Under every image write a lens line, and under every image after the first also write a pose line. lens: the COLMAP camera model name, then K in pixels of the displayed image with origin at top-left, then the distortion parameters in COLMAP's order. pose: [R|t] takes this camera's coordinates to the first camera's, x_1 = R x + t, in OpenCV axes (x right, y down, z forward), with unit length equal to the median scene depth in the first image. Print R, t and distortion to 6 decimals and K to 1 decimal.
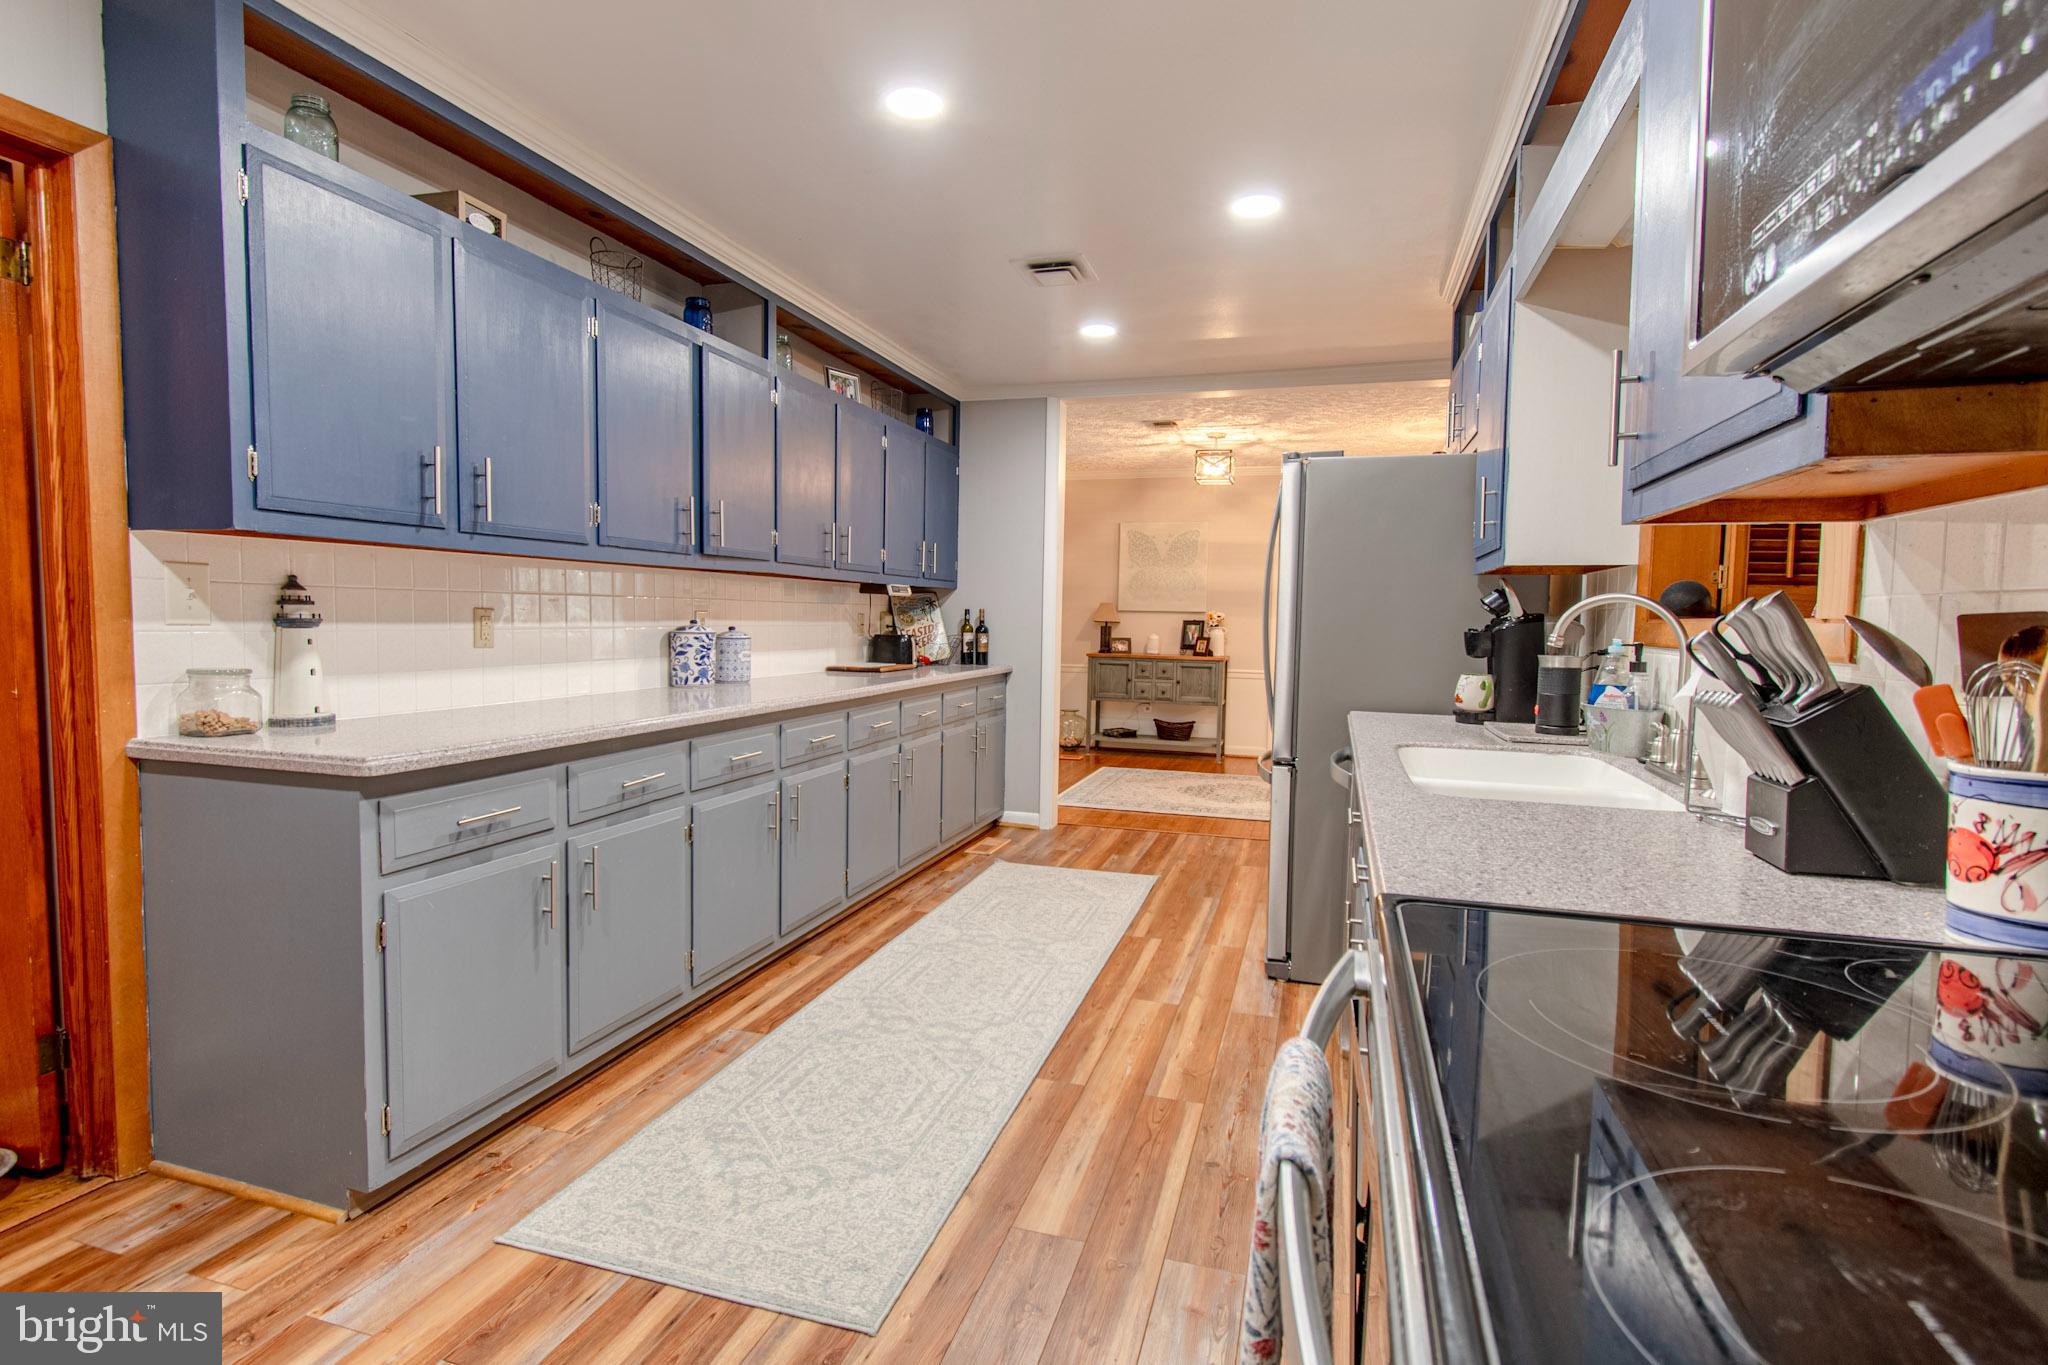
lens RADIAL K [[929.1, 0, 1026.5], [0, 929.1, 677.7], [0, 0, 1]] dist [0.005573, -0.000540]
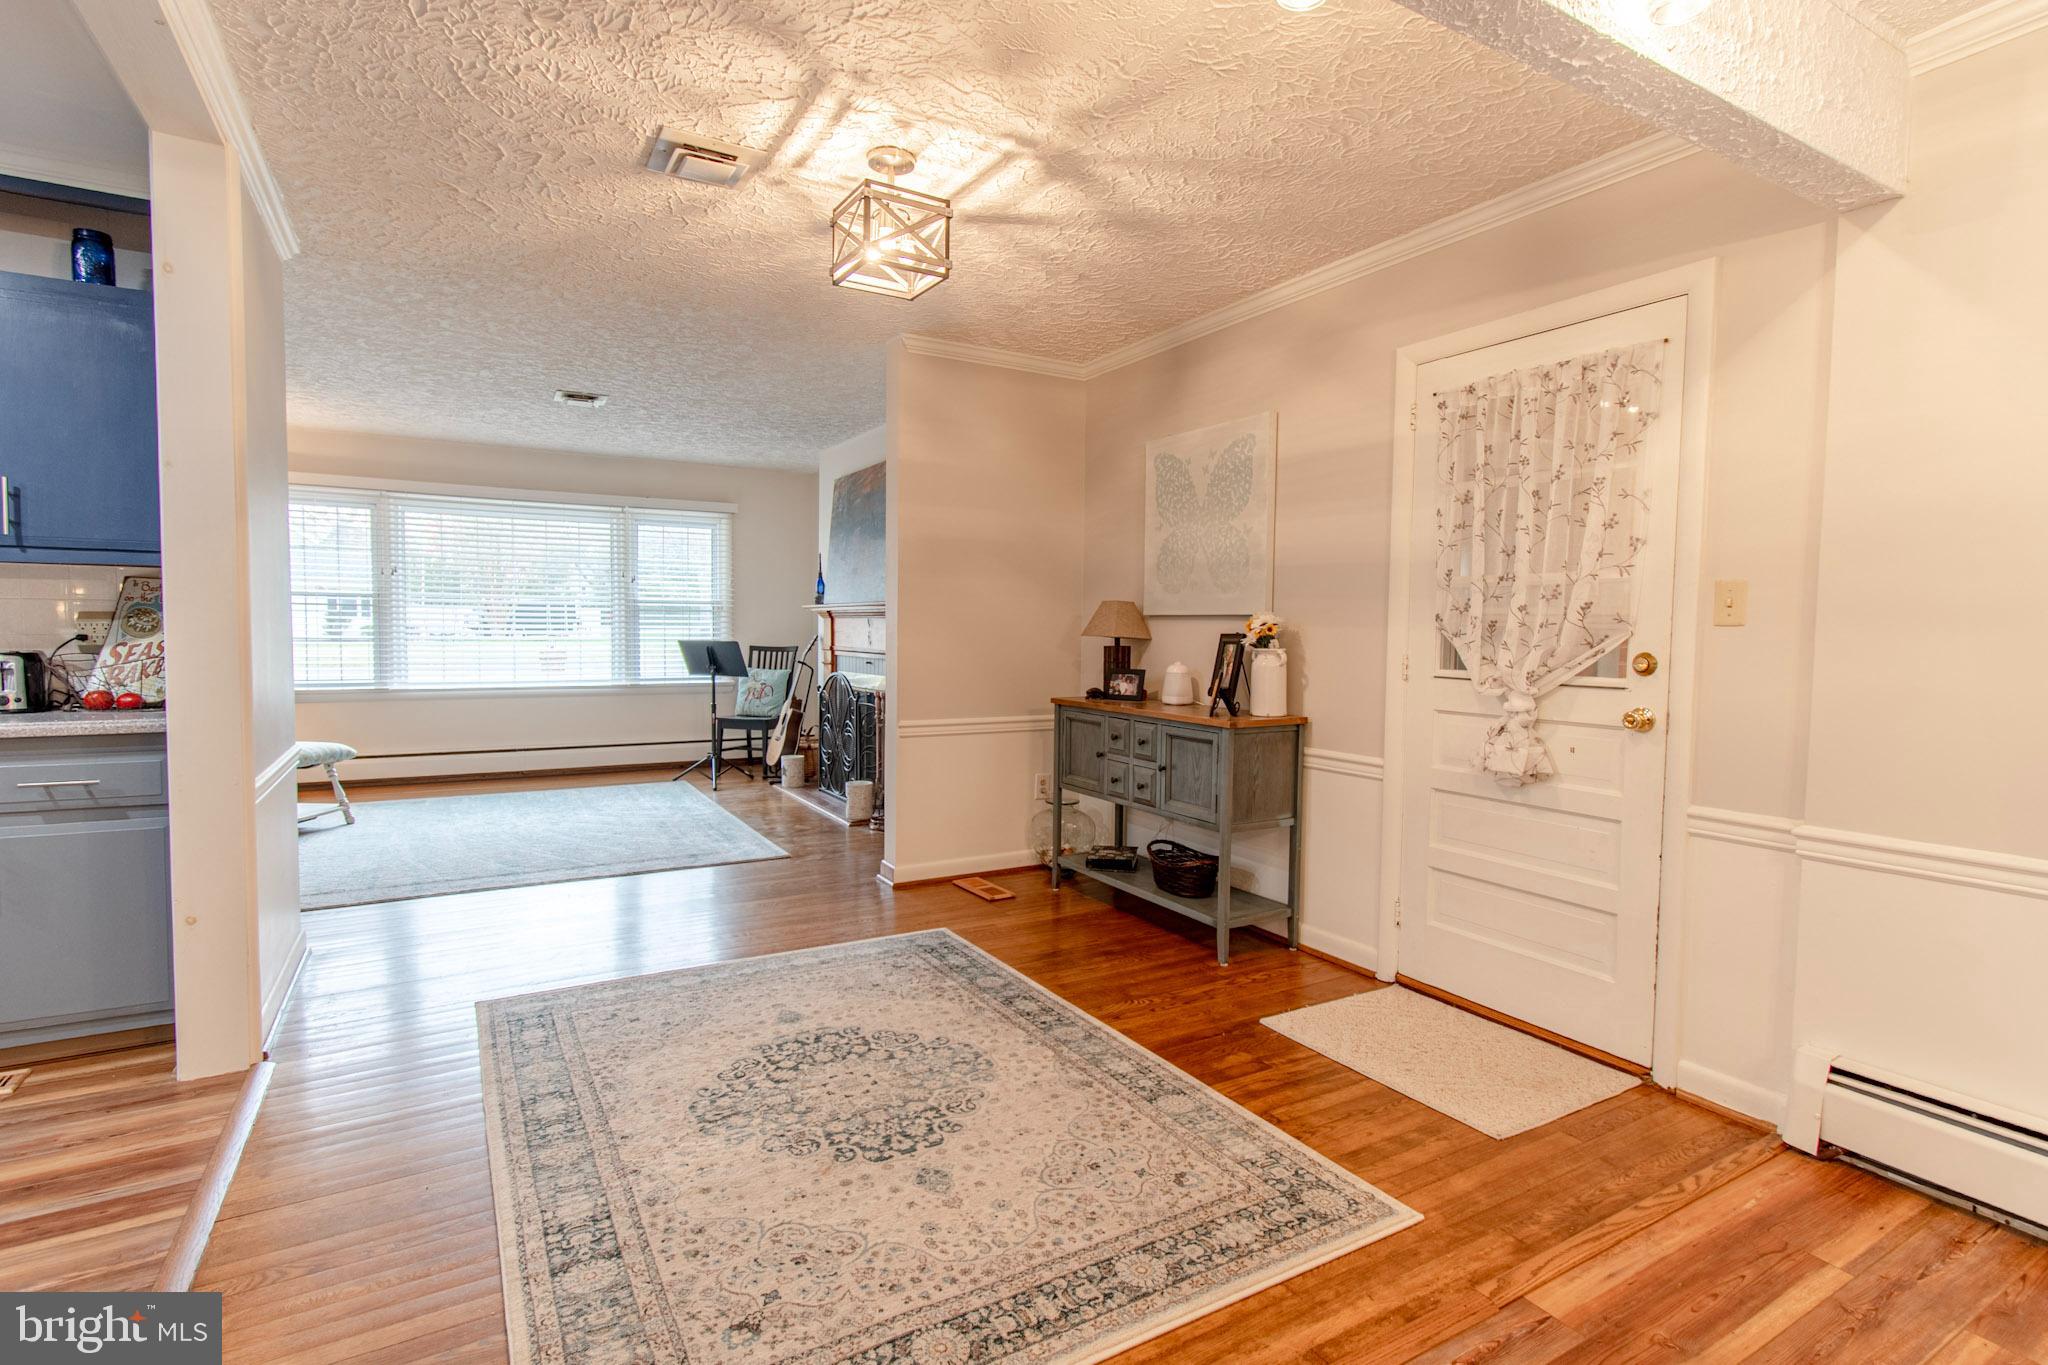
lens RADIAL K [[987.5, 0, 1025.5], [0, 987.5, 675.3], [0, 0, 1]] dist [0.002298, -0.000838]
pose [[0.745573, 0.025150, -0.665949, 1.192889], [-0.044070, 0.998961, -0.011614, -0.089113], [0.664965, 0.038007, 0.745907, 1.620011]]
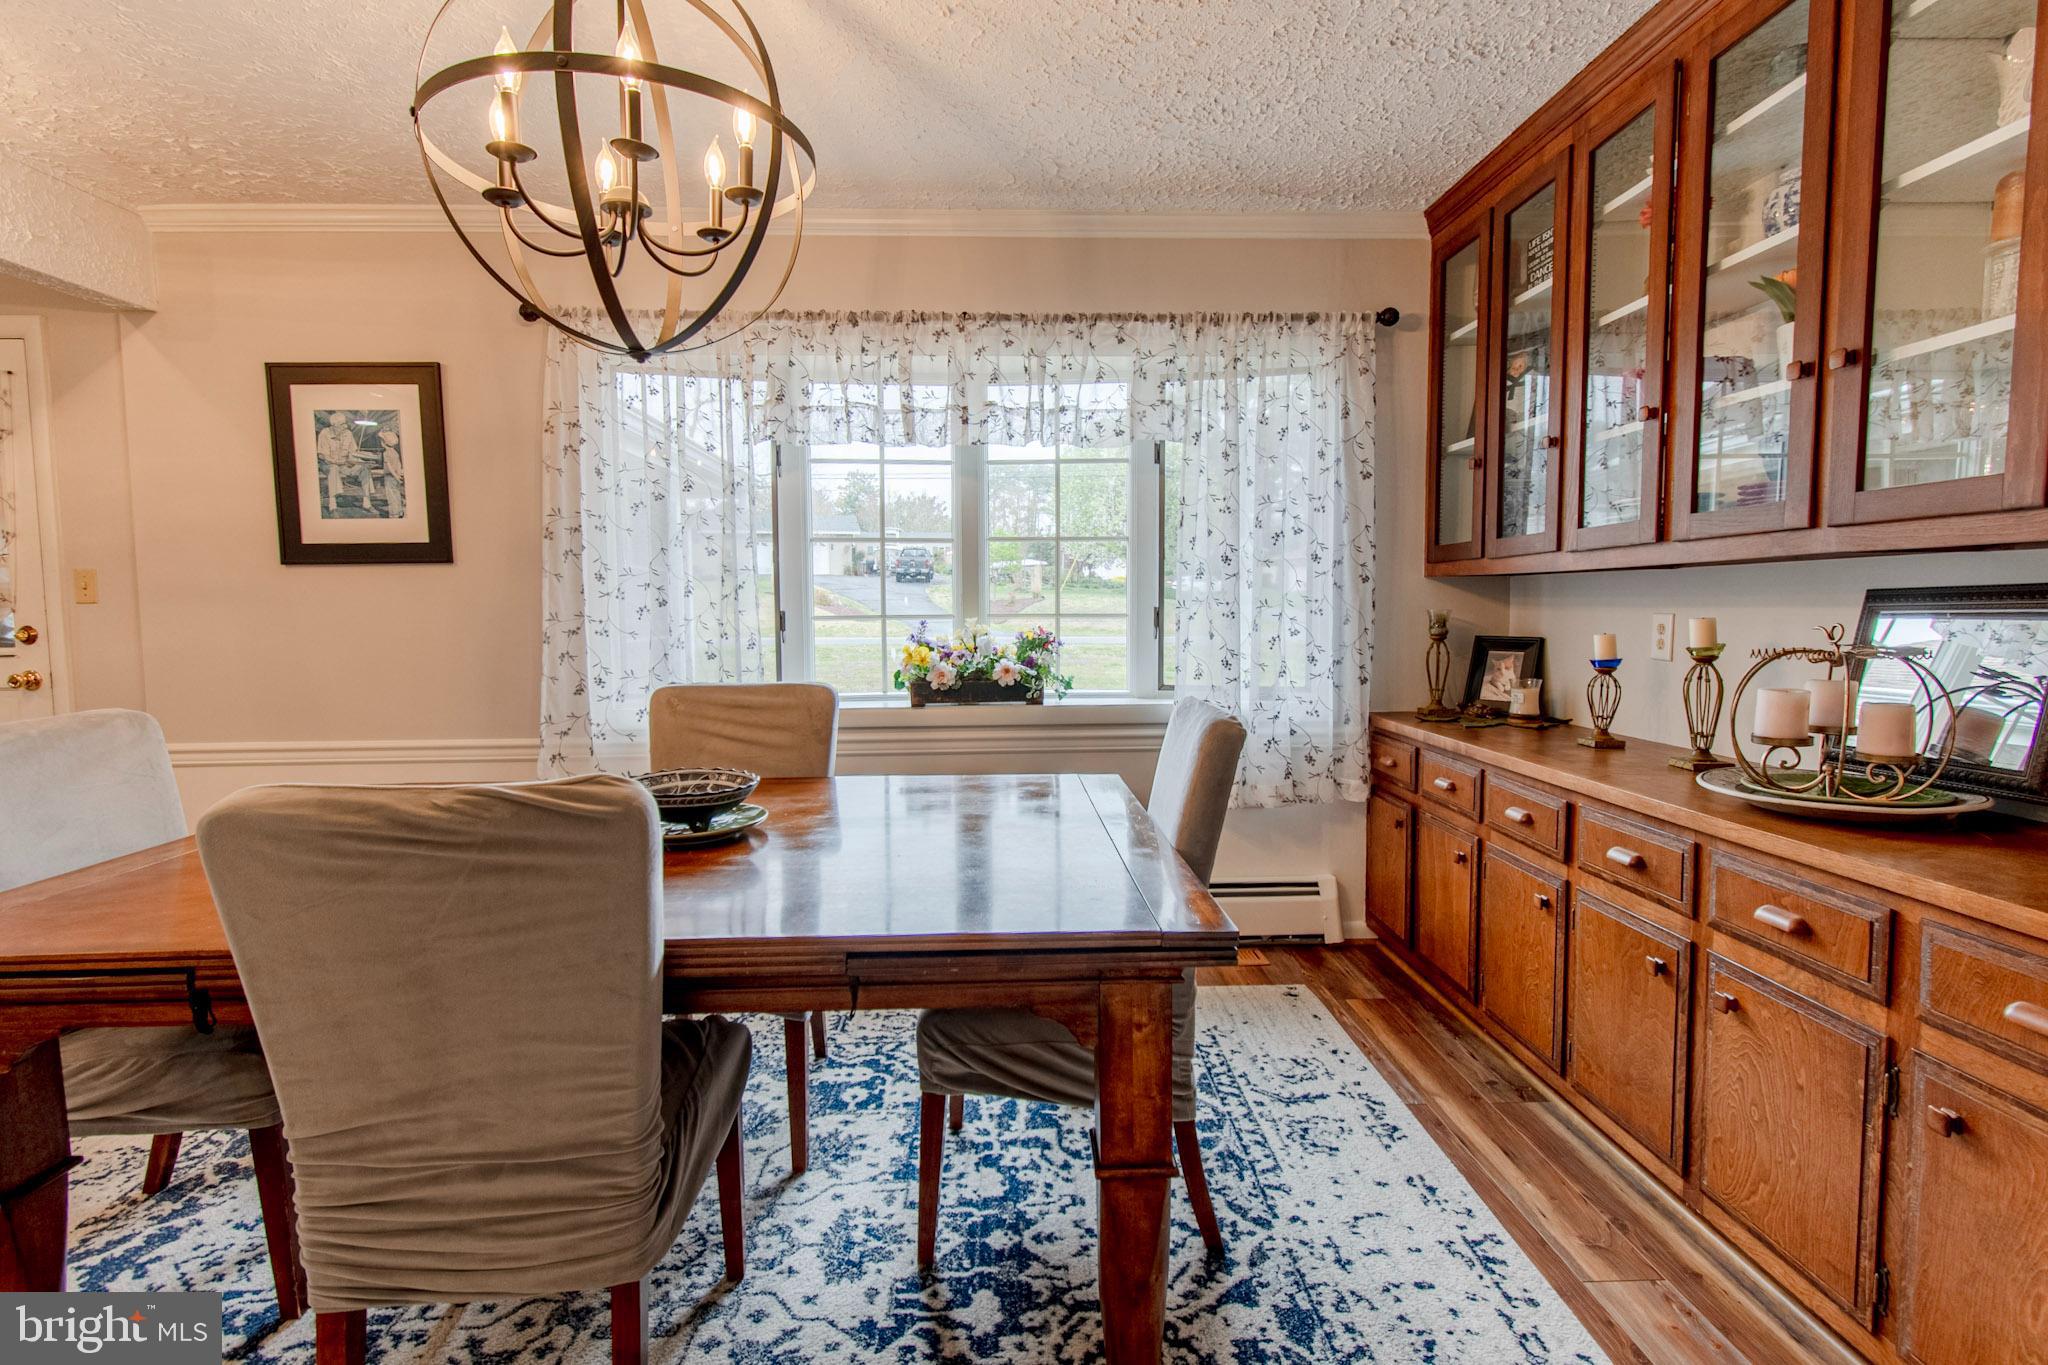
lens RADIAL K [[987.5, 0, 1029.8], [0, 987.5, 679.3], [0, 0, 1]] dist [0.002298, -0.000838]
pose [[0.940645, -0.047229, 0.336091, 1.709707], [0.044436, 0.998884, 0.016001, -0.052374], [-0.336471, -0.000117, 0.941694, 1.234264]]
